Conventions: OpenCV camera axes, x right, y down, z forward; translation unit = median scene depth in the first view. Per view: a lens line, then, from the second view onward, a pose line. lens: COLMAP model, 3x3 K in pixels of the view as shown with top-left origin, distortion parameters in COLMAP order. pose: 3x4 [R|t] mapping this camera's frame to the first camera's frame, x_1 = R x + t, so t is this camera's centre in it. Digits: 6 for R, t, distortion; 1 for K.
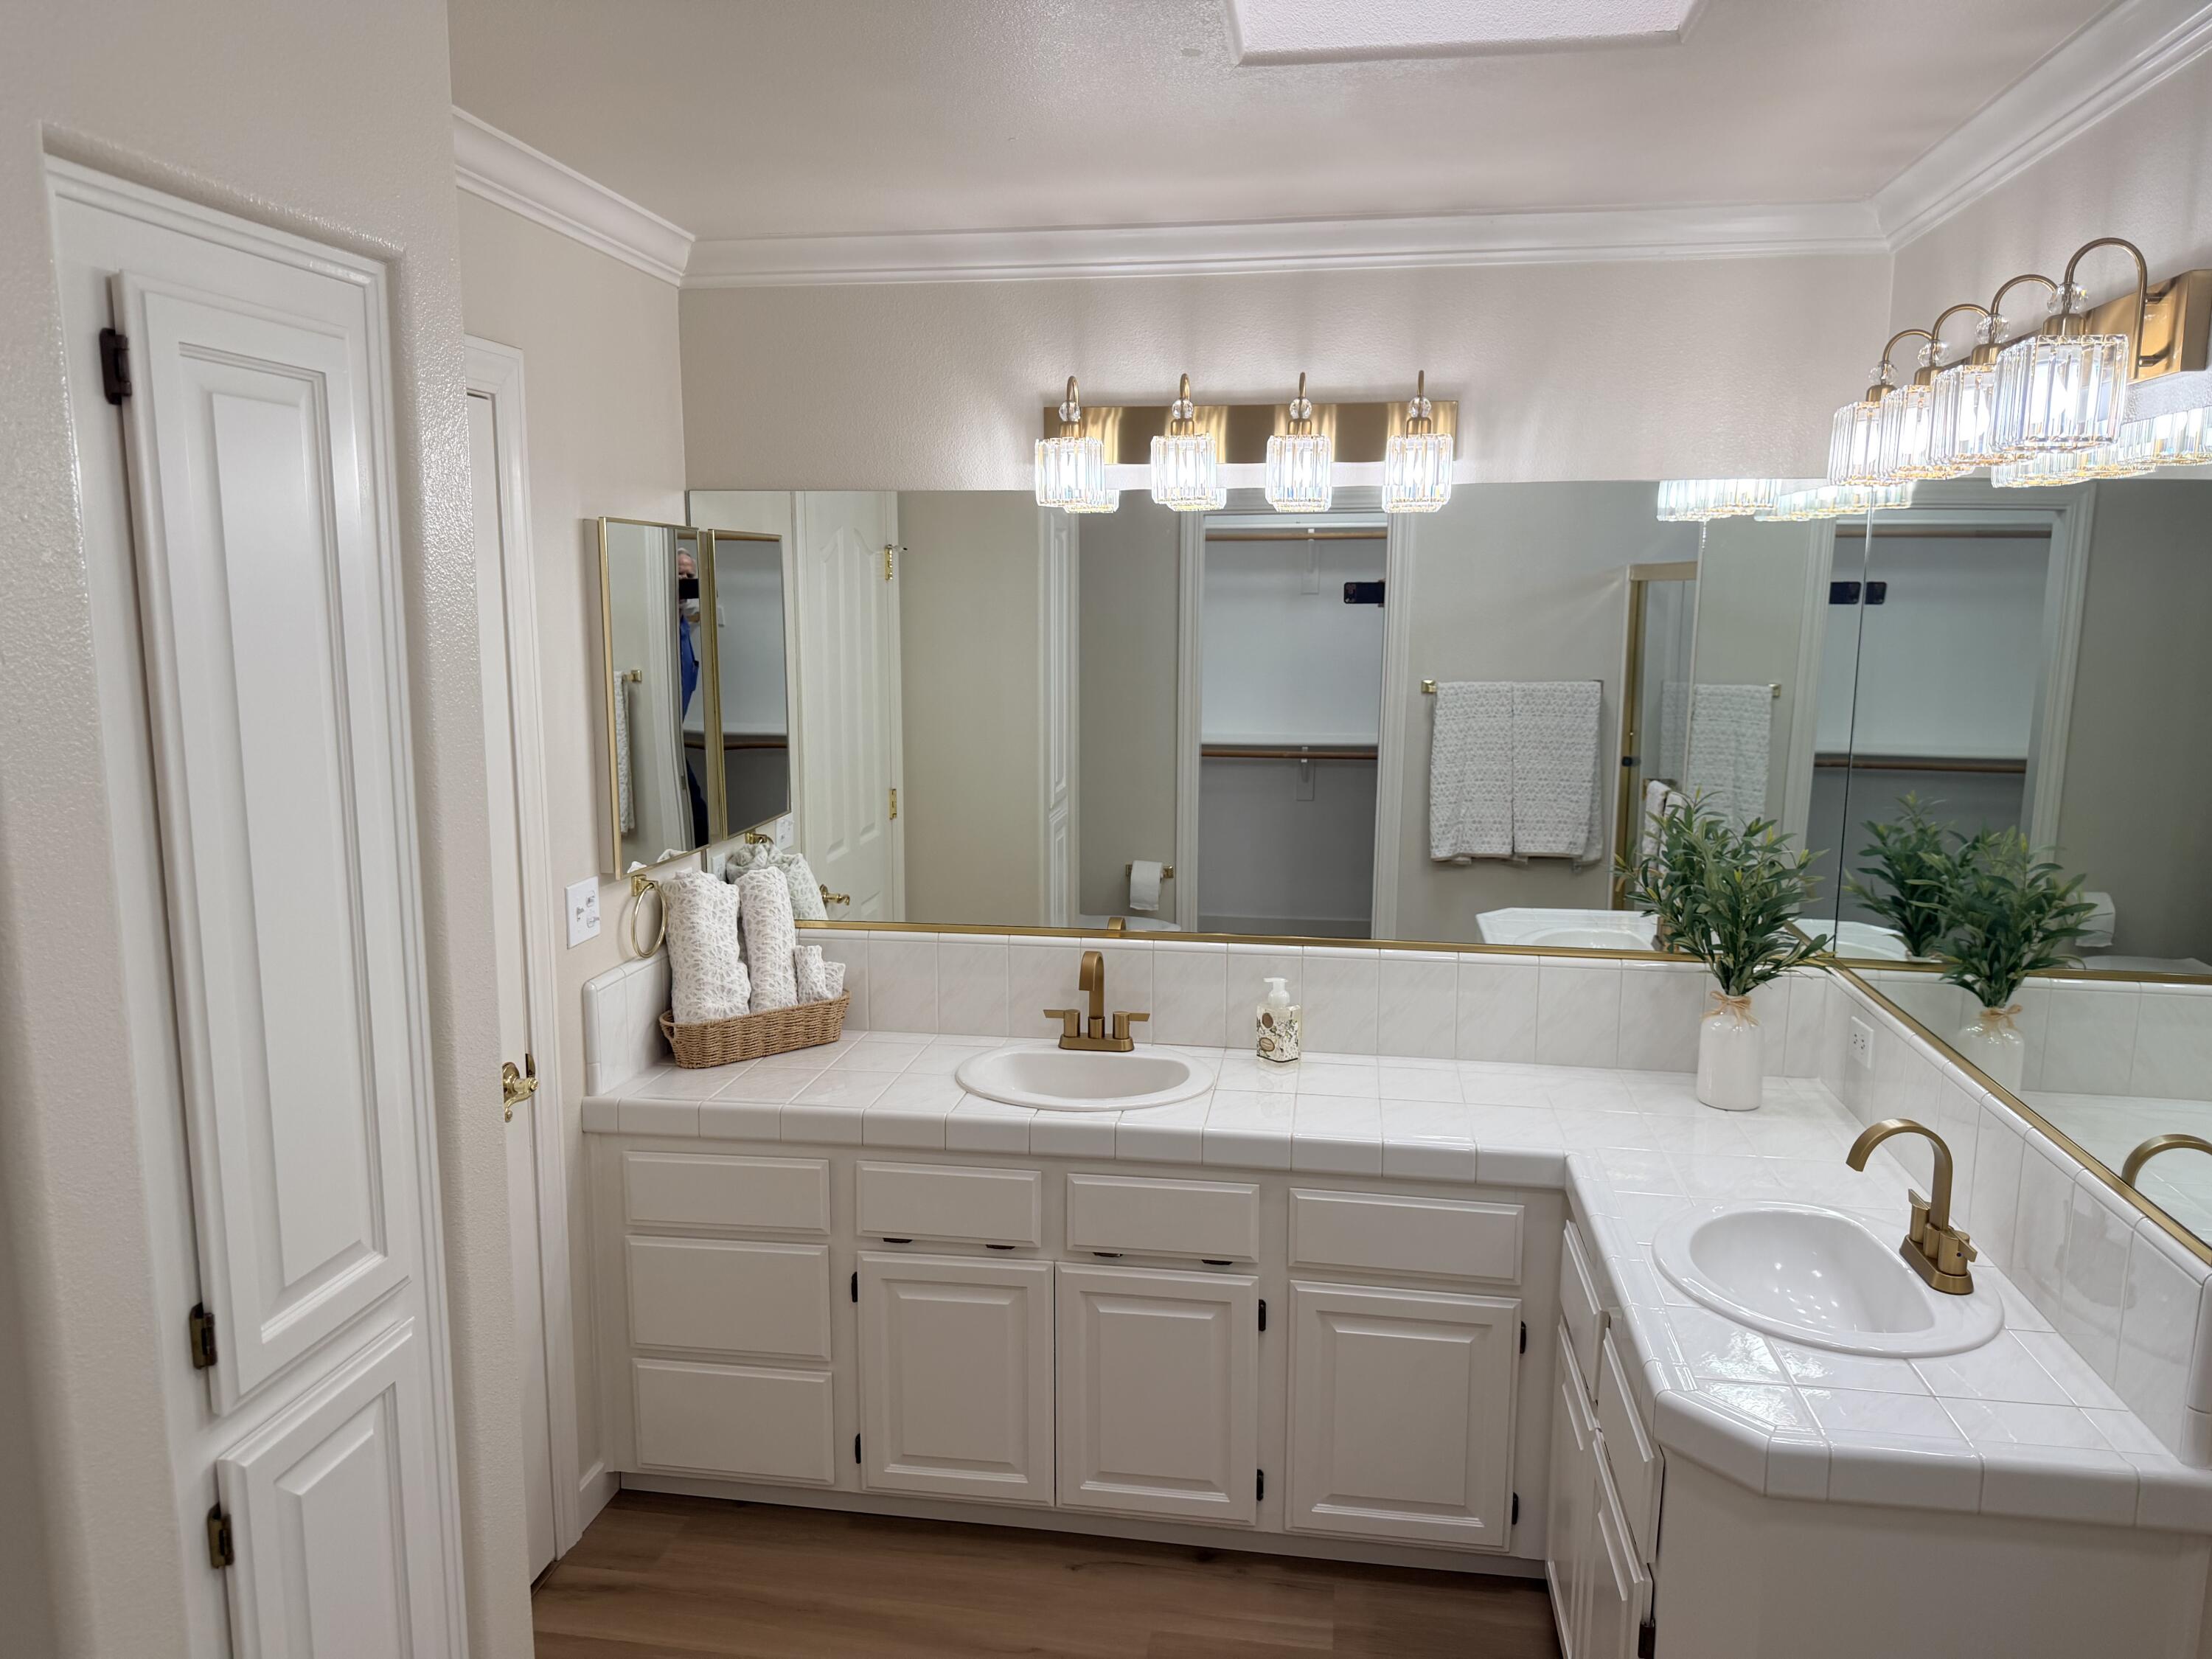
lens RADIAL K [[1574.8, 0, 1104.2], [0, 1574.8, 849.6], [0, 0, 1]] dist [0.037090, -0.001381]
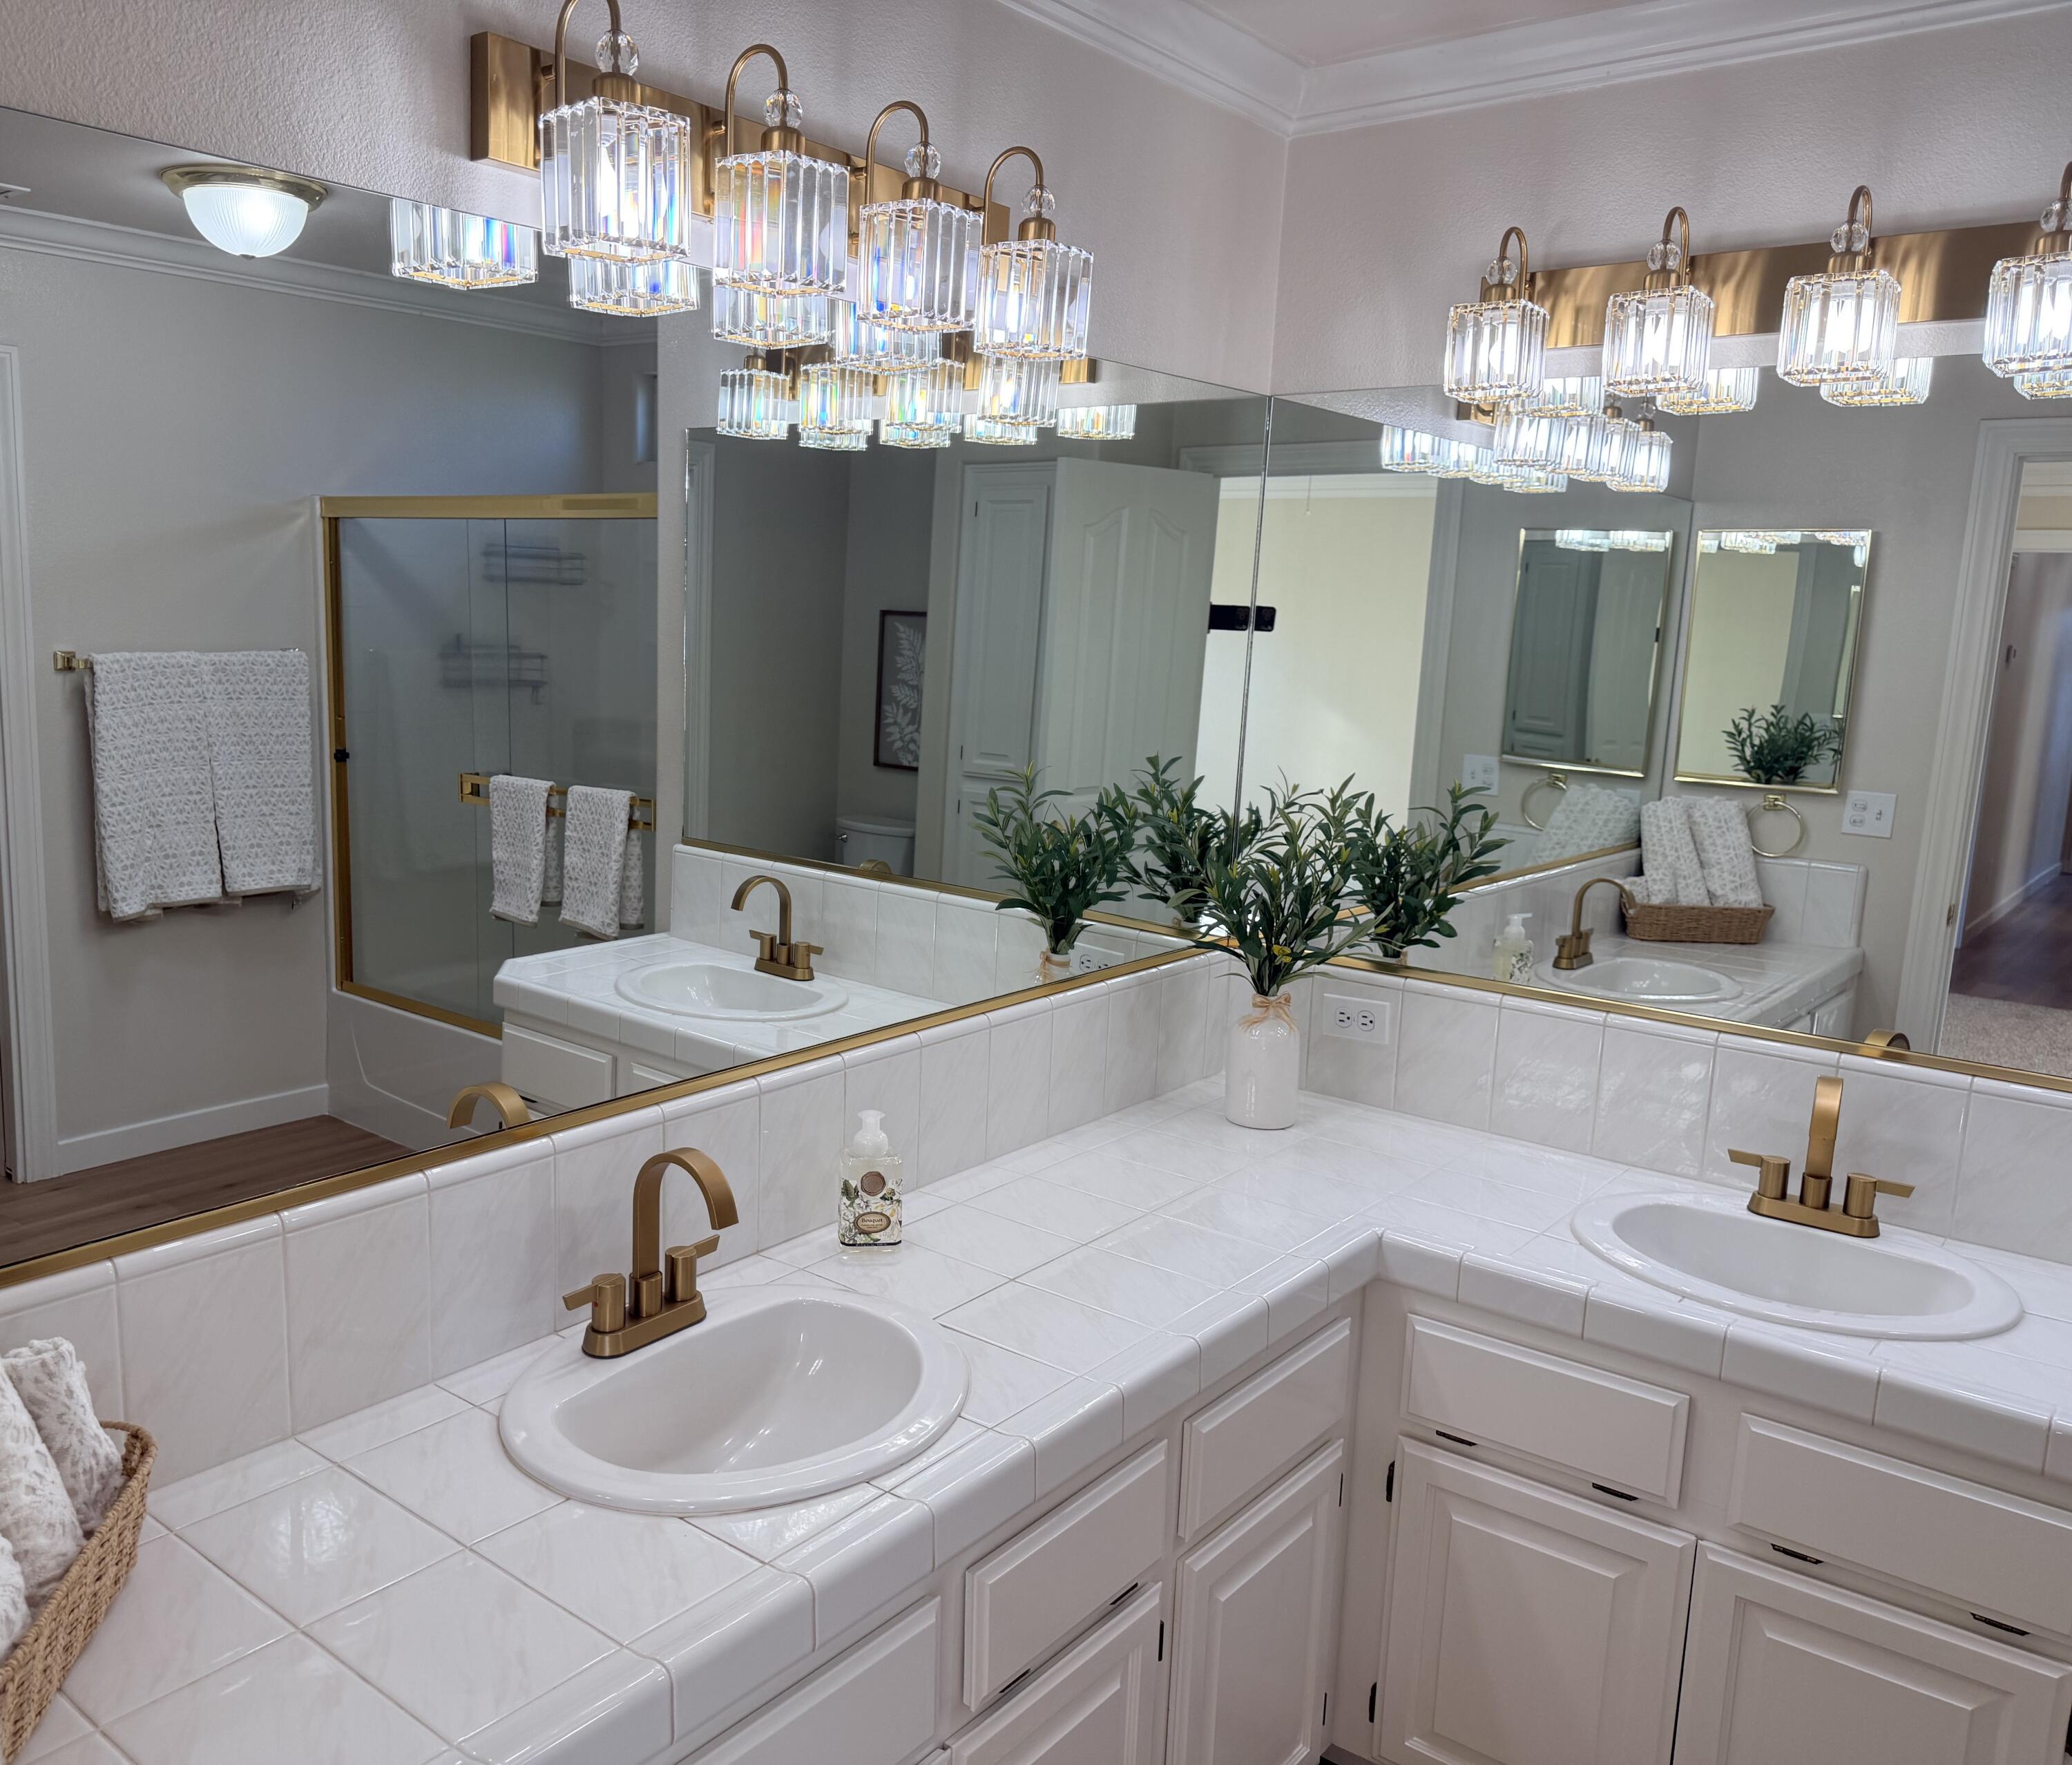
lens RADIAL K [[1660.0, 0, 919.9], [0, 1660.0, 875.7], [0, 0, 1]] dist [0.028570, -0.009468]
pose [[0.506095, -0.121702, 0.853848, -0.410135], [0.107530, 0.991173, 0.077540, -0.055551], [-0.855748, 0.052572, 0.514715, 0.635273]]
